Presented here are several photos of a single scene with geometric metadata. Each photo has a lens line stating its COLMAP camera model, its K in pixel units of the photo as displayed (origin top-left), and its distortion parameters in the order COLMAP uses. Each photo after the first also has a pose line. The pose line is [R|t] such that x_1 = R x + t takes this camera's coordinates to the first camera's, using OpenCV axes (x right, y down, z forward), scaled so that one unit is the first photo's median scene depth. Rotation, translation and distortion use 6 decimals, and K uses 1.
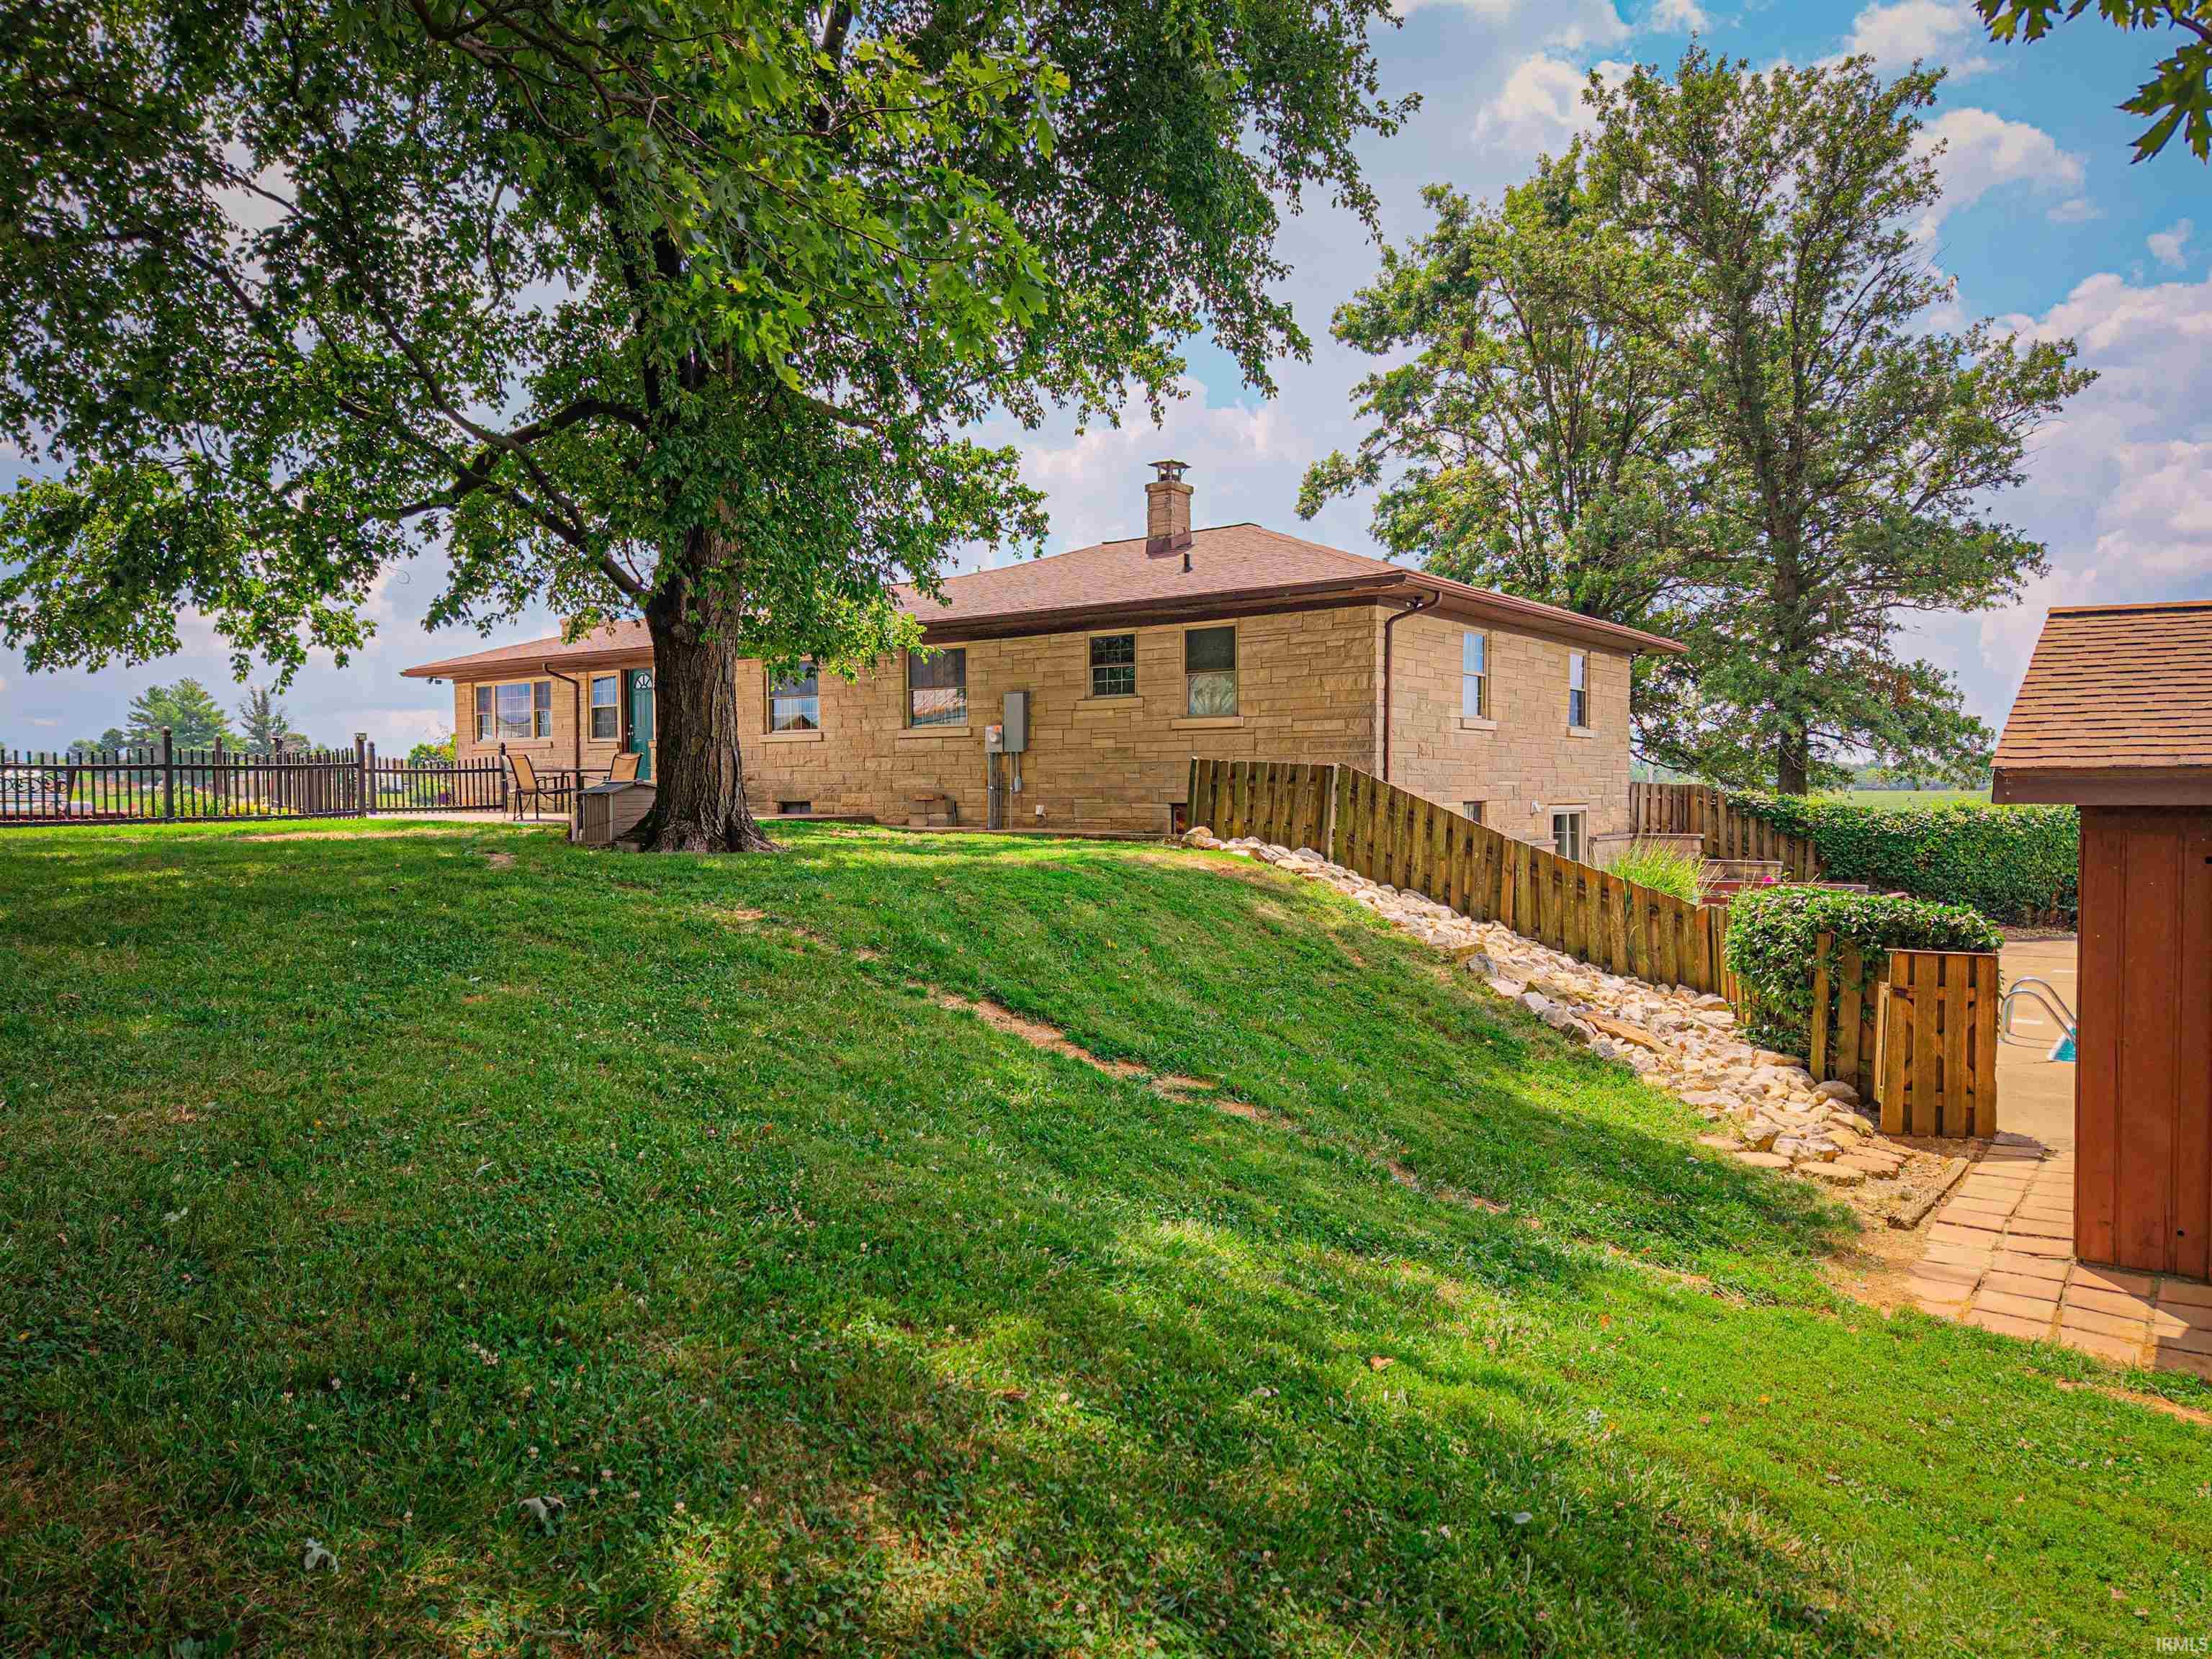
lens RADIAL K [[1471.6, 0, 1098.8], [0, 1471.6, 843.9], [0, 0, 1]] dist [0.066652, -0.088994]
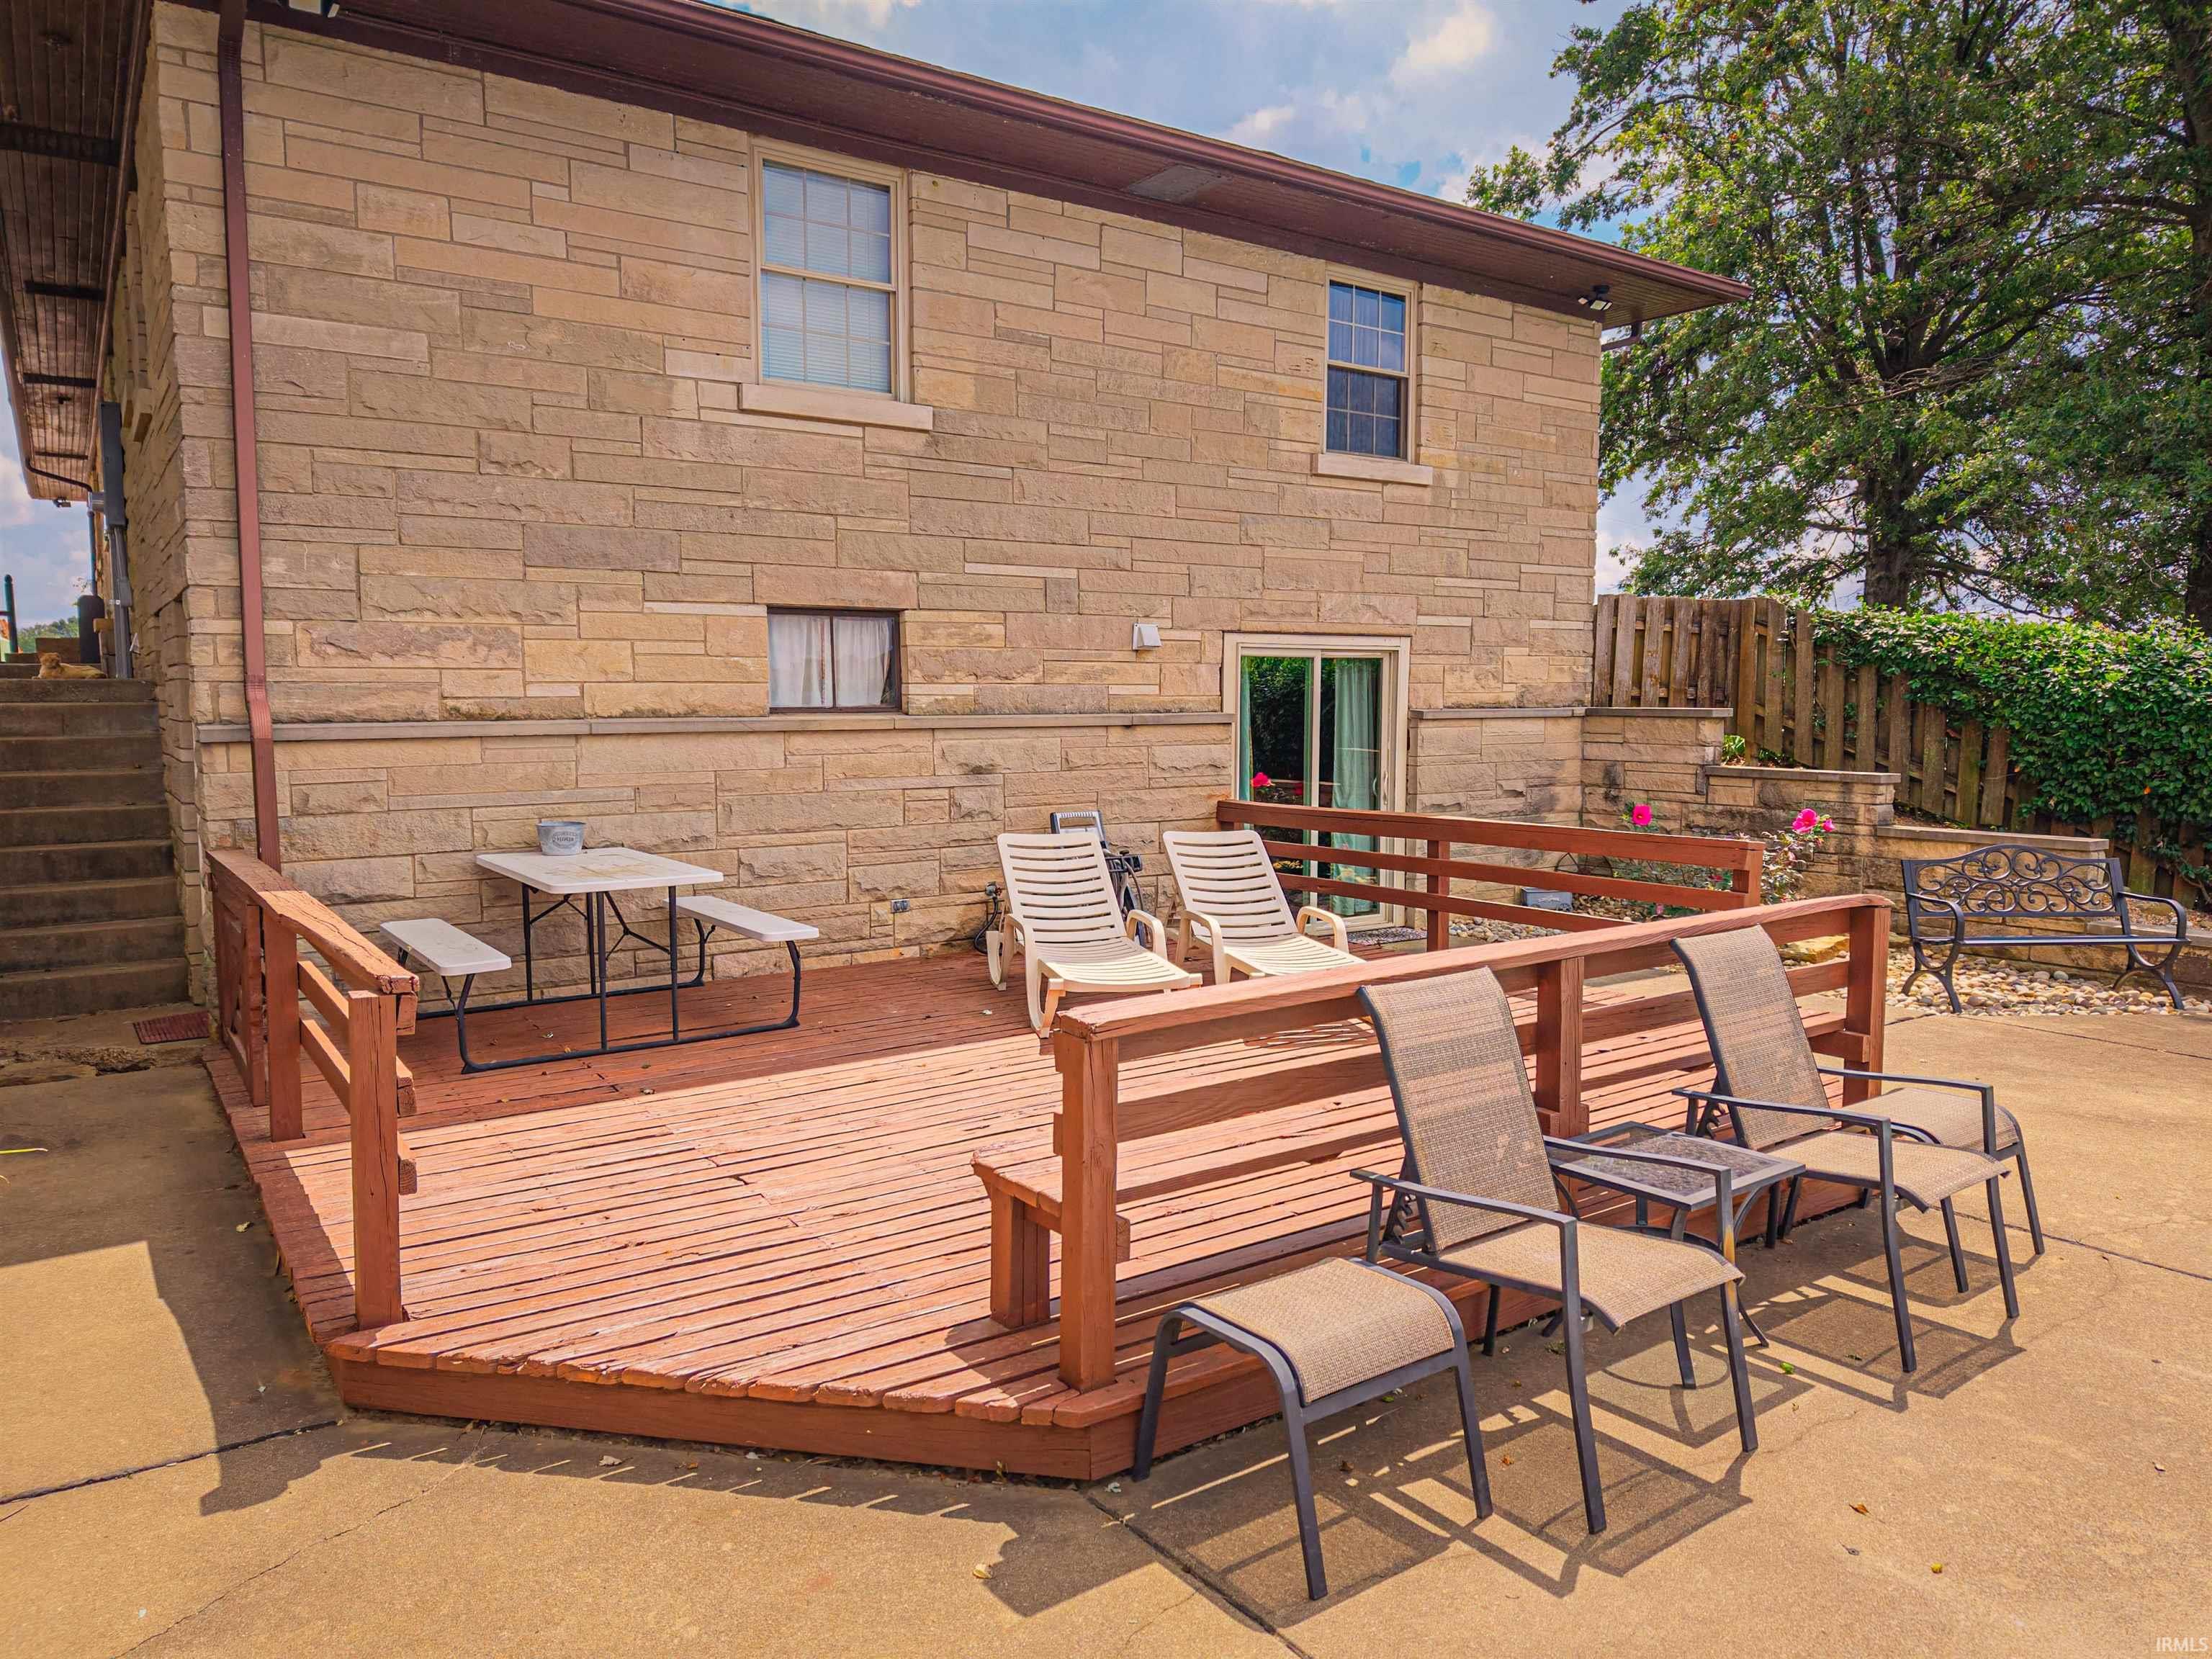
lens RADIAL K [[1471.6, 0, 1098.8], [0, 1471.6, 843.9], [0, 0, 1]] dist [0.066652, -0.088994]
pose [[0.952959, 0.026377, -0.301949, 0.351572], [-0.005773, 0.997605, 0.068928, 0.004204], [0.303044, -0.063942, 0.950829, 0.515116]]
